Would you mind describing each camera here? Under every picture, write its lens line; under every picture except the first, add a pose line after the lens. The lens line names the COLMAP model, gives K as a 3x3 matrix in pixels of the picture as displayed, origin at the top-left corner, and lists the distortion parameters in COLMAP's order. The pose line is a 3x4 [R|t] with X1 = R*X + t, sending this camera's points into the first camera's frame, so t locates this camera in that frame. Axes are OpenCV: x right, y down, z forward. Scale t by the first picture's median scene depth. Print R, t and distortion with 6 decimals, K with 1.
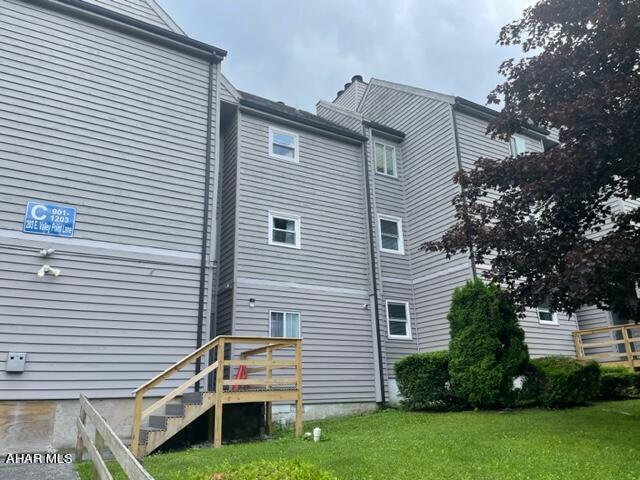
lens RADIAL K [[490.8, 0, 326.5], [0, 490.8, 235.5], [0, 0, 1]] dist [0.075770, -0.082591]
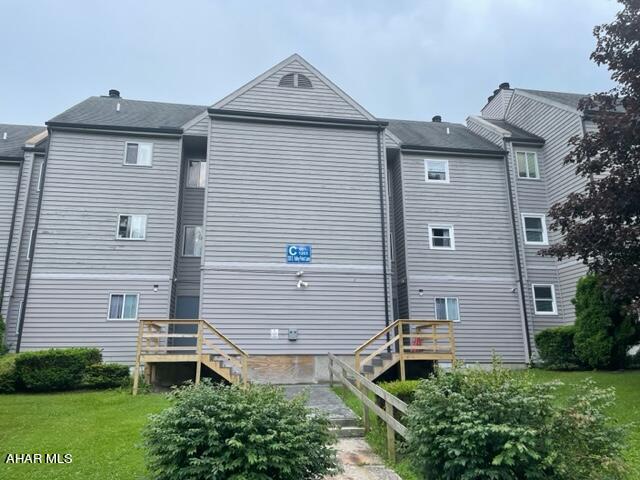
lens RADIAL K [[490.8, 0, 317.4], [0, 490.8, 233.2], [0, 0, 1]] dist [0.075770, -0.082591]
pose [[0.923620, -0.074073, -0.376084, 0.119399], [0.099783, 0.993786, 0.049322, -0.132354], [0.370093, -0.083081, 0.925272, -0.414522]]
